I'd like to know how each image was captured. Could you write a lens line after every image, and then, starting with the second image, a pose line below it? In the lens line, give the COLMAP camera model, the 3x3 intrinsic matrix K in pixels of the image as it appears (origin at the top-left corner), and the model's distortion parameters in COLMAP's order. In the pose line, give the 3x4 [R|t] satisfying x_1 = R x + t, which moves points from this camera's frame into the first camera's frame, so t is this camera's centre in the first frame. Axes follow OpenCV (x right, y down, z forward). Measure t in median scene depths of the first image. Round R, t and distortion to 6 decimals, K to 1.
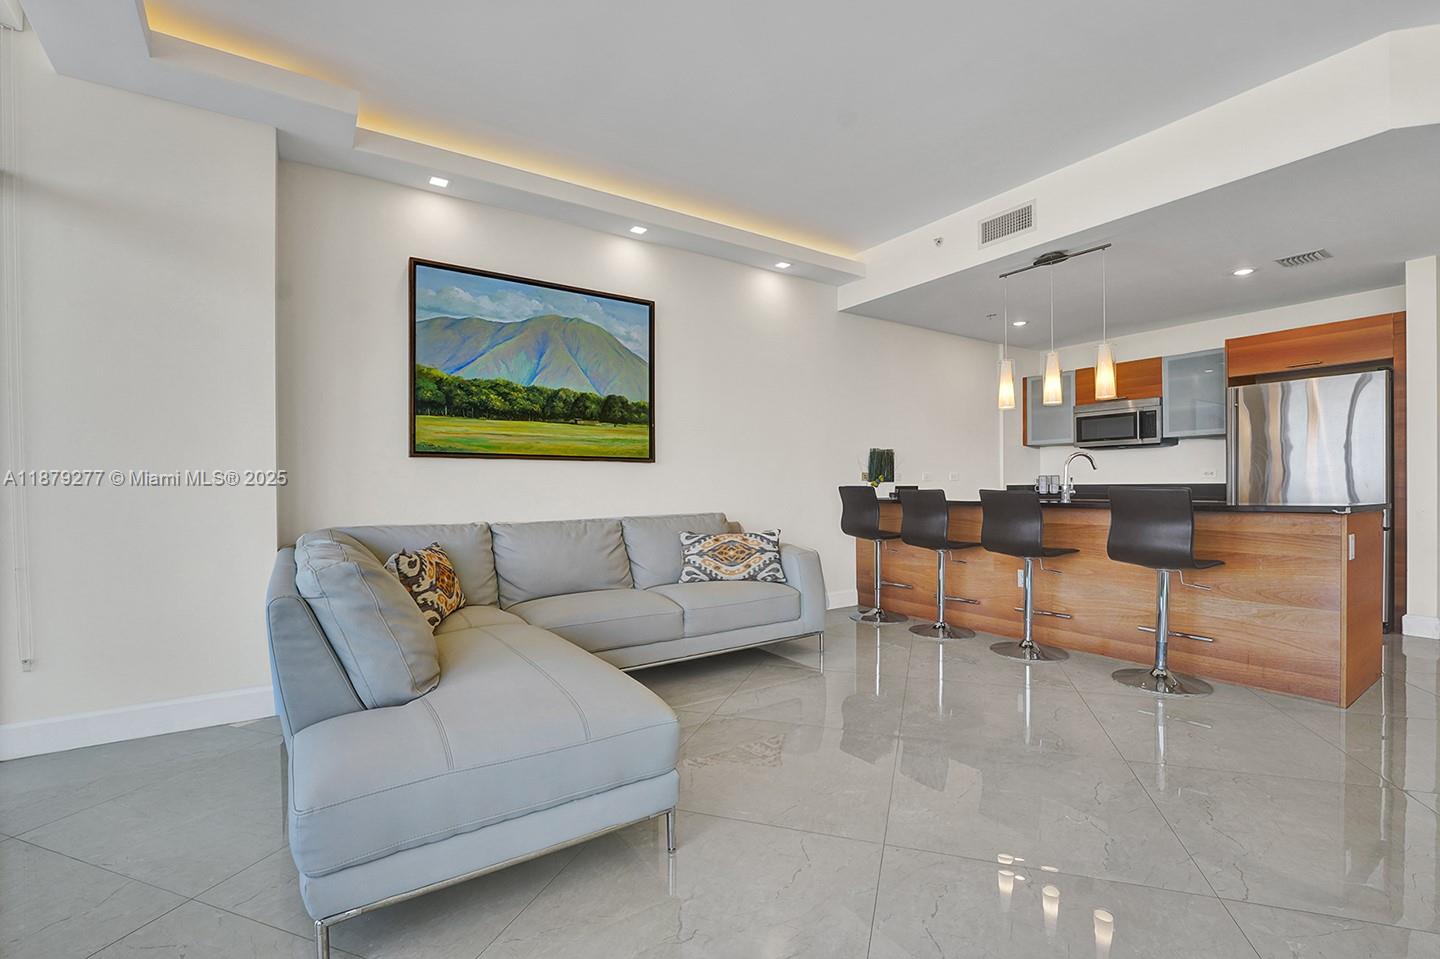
lens RADIAL K [[638.4, 0, 710.6], [0, 638.4, 483.1], [0, 0, 1]] dist [-0.008007, 0.000866]
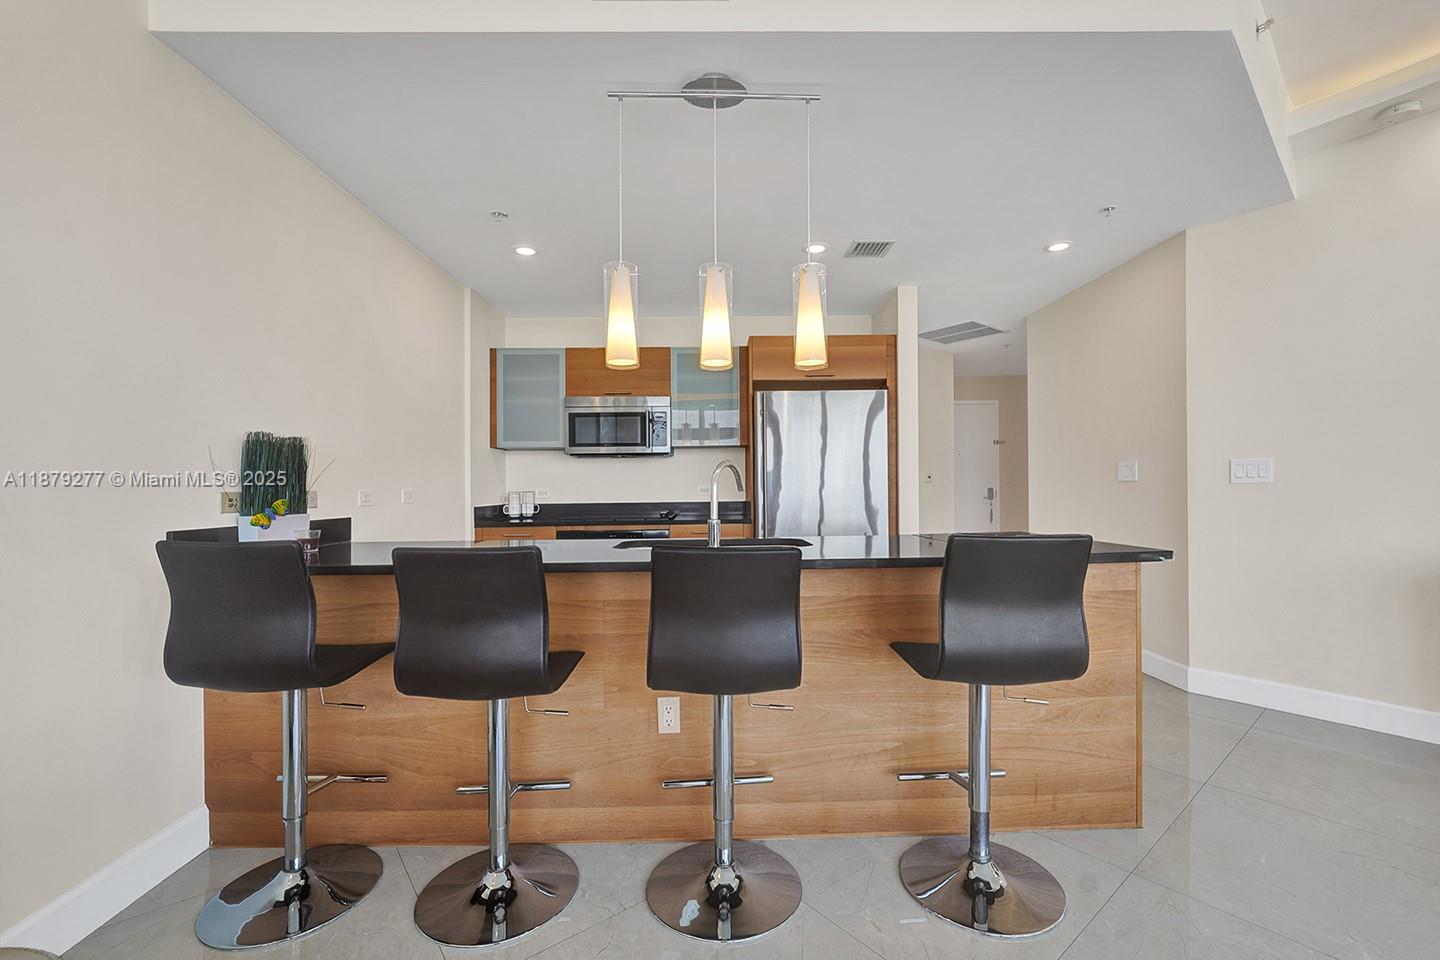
lens RADIAL K [[622.2, 0, 739.2], [0, 622.2, 480.5], [0, 0, 1]] dist [-0.013640, 0.004810]
pose [[0.527082, 0.010488, 0.849750, 0.088005], [0.003856, 0.999884, -0.014733, -0.017462], [-0.849806, 0.011042, 0.526980, 0.552841]]
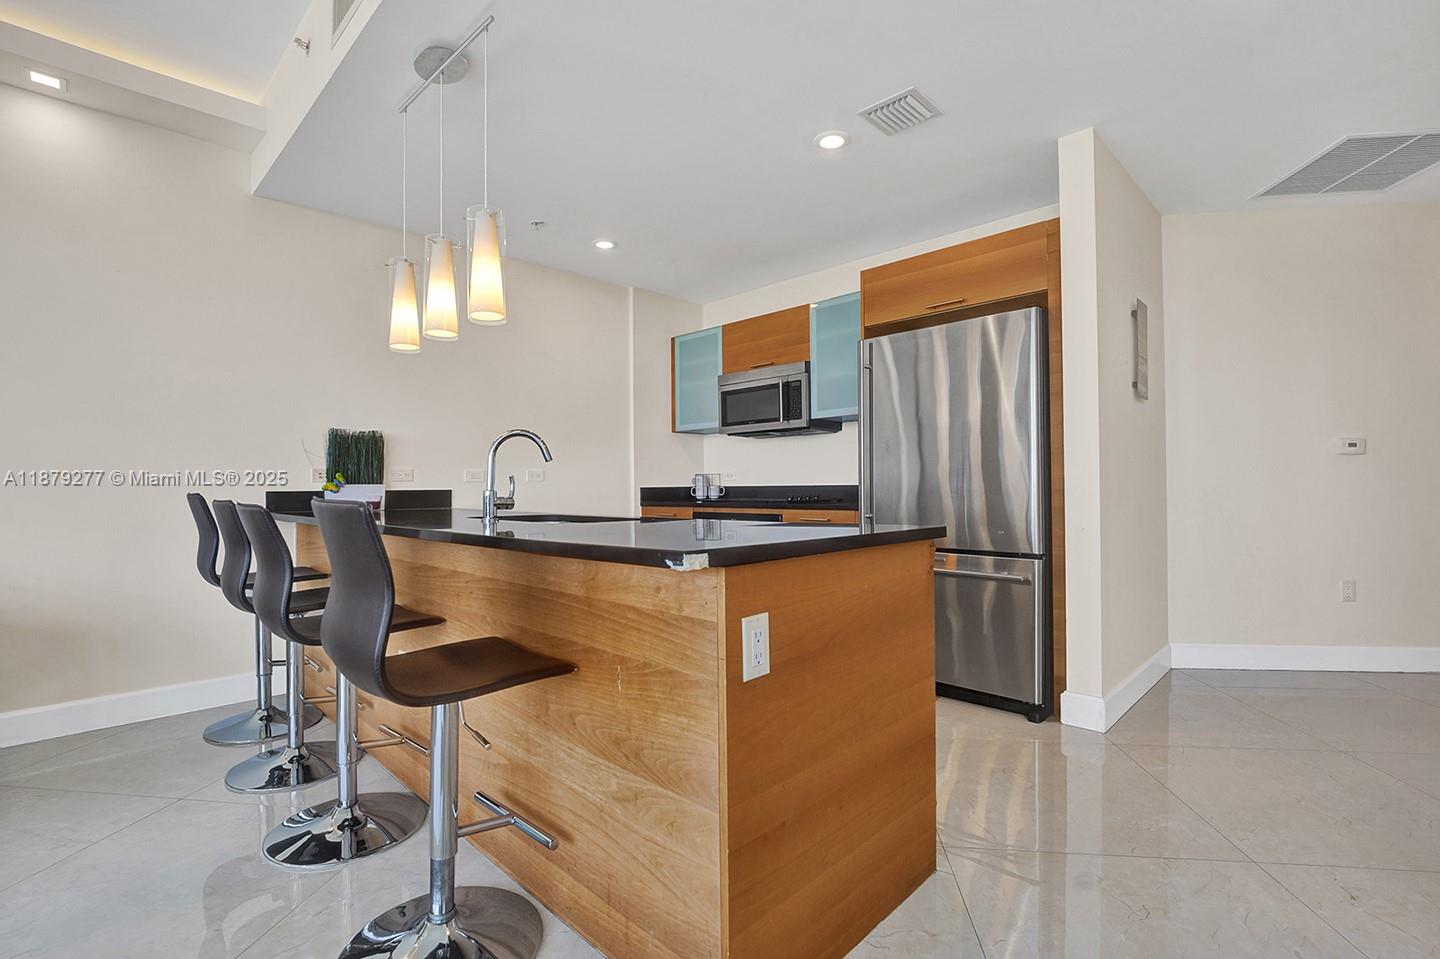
lens RADIAL K [[673.2, 0, 688.5], [0, 673.2, 472.5], [0, 0, 1]] dist [-0.014036, 0.000491]
pose [[0.985477, 0.000811, 0.169808, 0.494364], [0.001978, 0.999866, -0.016253, -0.001627], [-0.169798, 0.016353, 0.985343, 0.322536]]
